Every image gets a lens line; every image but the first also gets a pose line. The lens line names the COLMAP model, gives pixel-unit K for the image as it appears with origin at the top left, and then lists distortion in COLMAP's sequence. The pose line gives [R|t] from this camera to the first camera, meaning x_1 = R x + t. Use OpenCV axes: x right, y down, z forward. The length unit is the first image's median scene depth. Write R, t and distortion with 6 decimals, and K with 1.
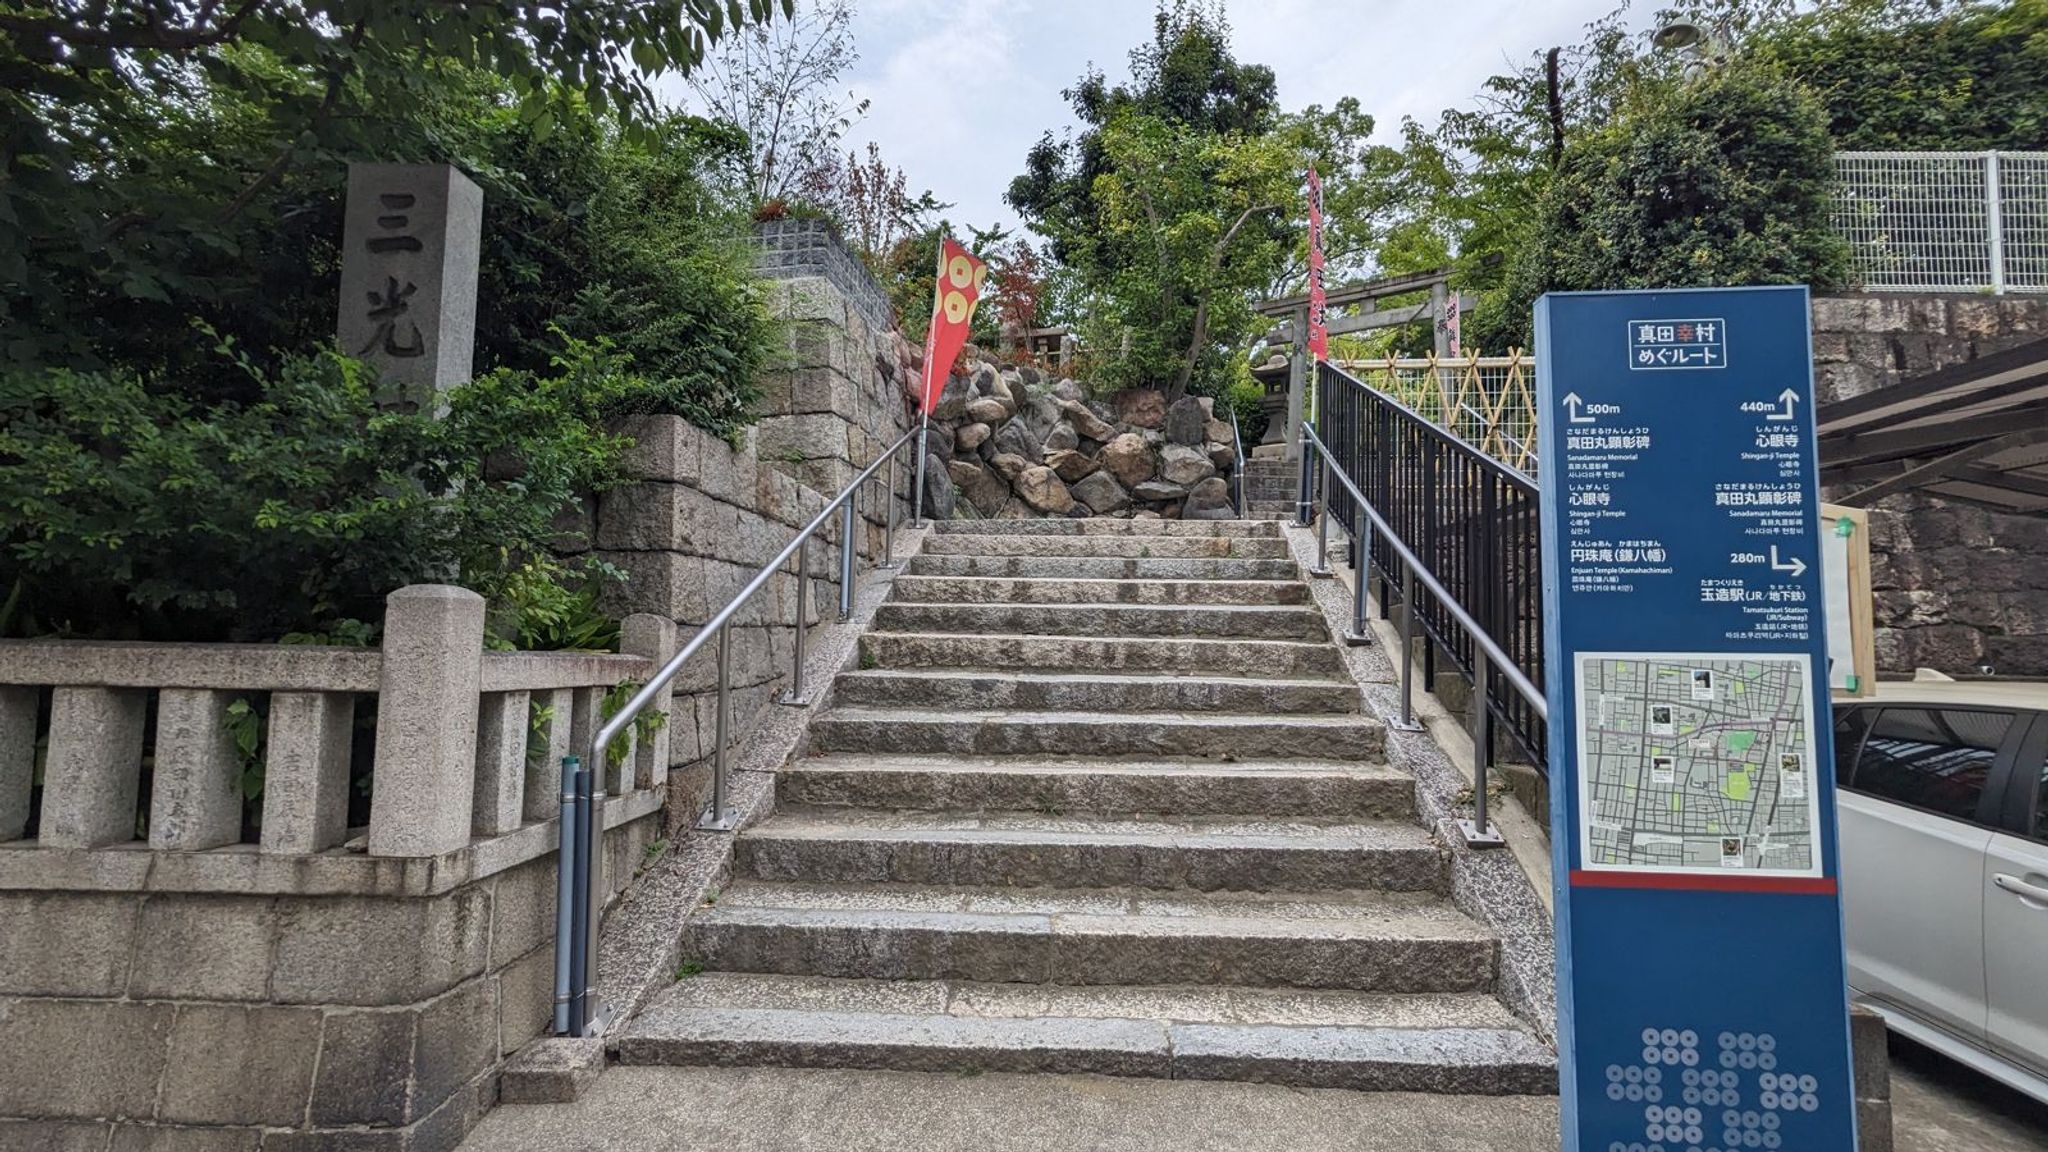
lens RADIAL K [[1050.3, 0, 1024.0], [0, 1050.3, 576.0], [0, 0, 1]] dist [-0.003483, 0.005016]
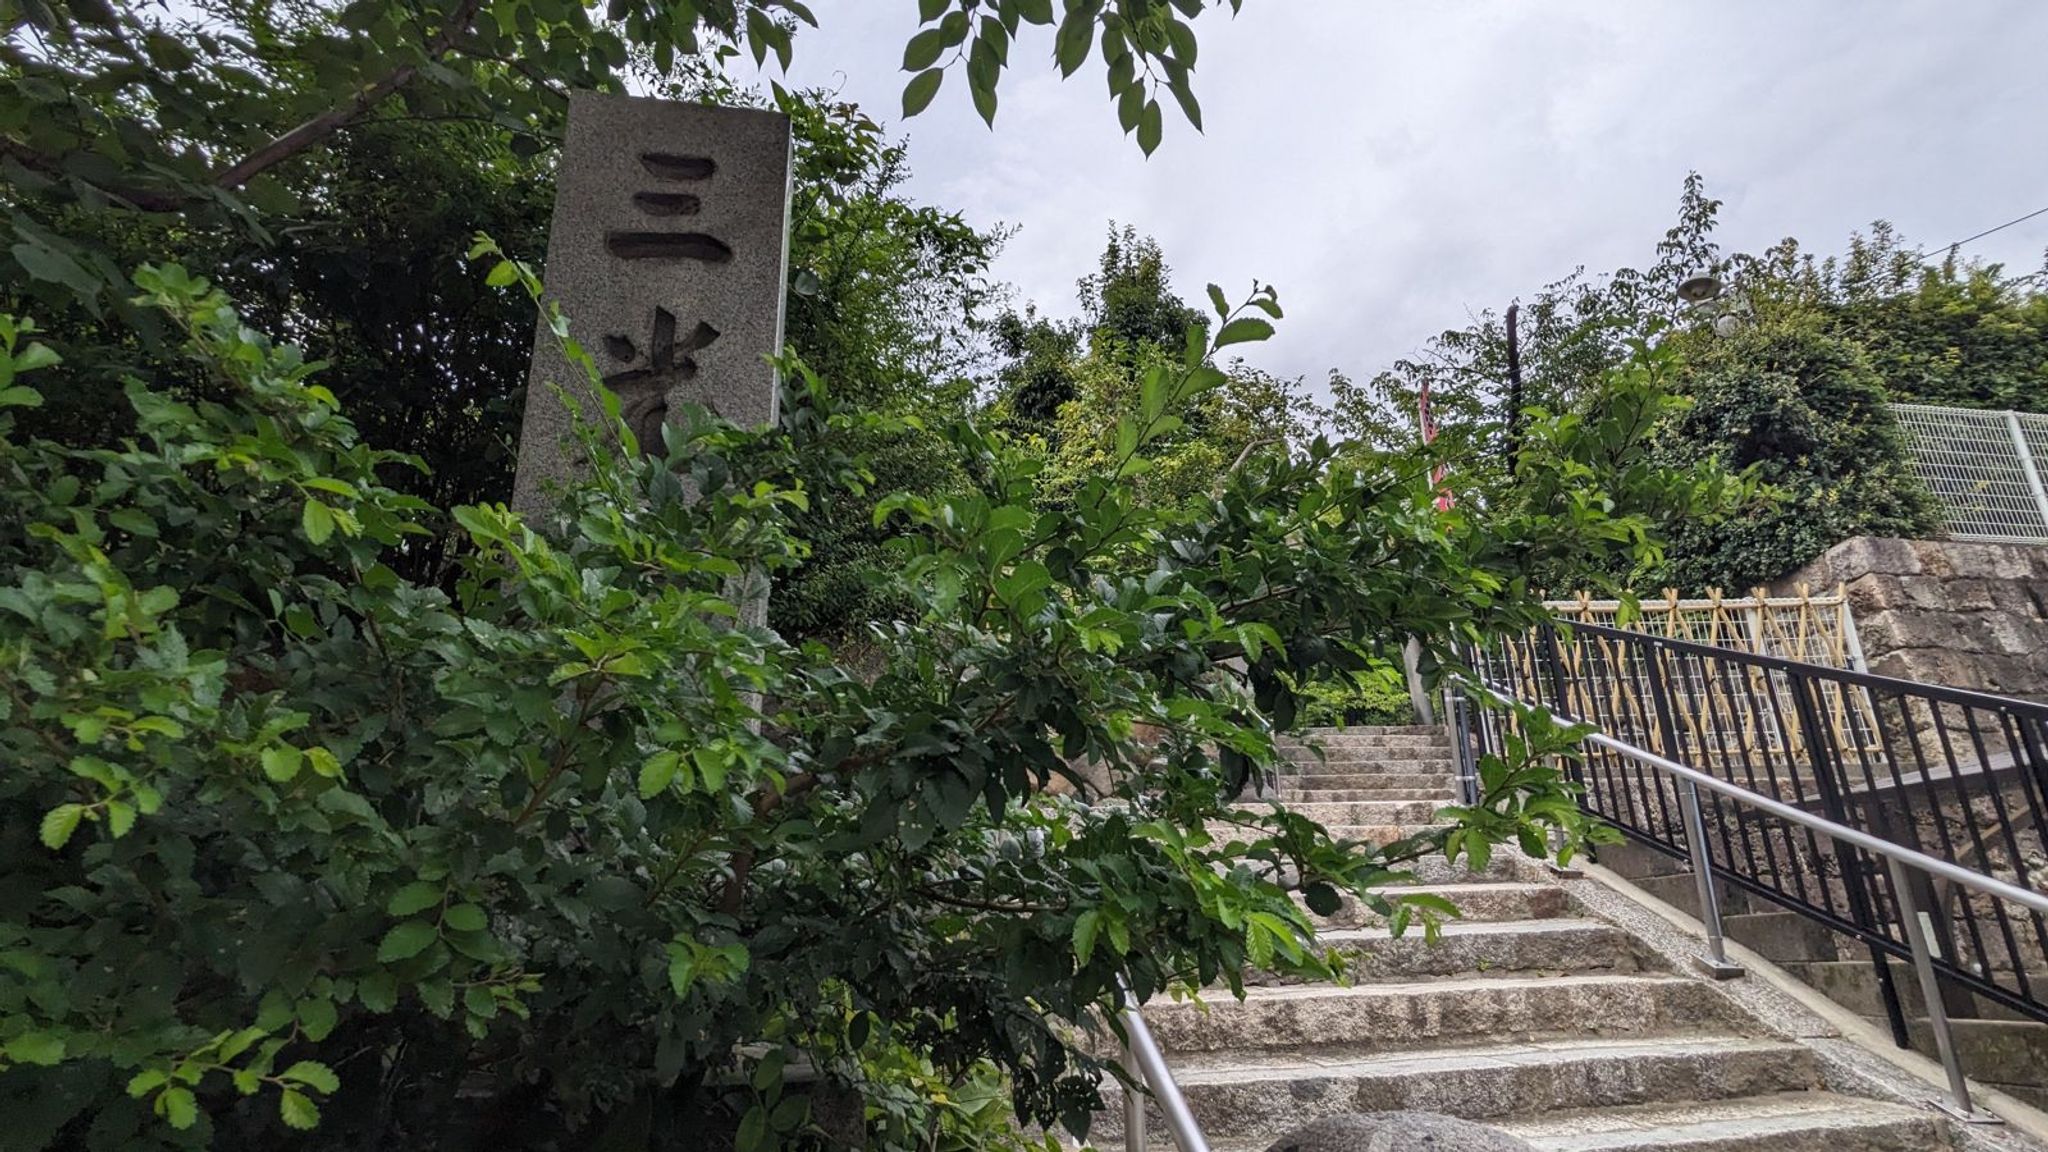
lens RADIAL K [[1123.2, 0, 1023.6], [0, 1123.2, 548.8], [0, 0, 1]] dist [-0.000668, 0.001423]
pose [[0.972380, 0.027543, 0.231774, -0.273770], [0.036384, 0.962986, -0.267085, -0.023234], [-0.230552, 0.268141, 0.935386, 0.261255]]
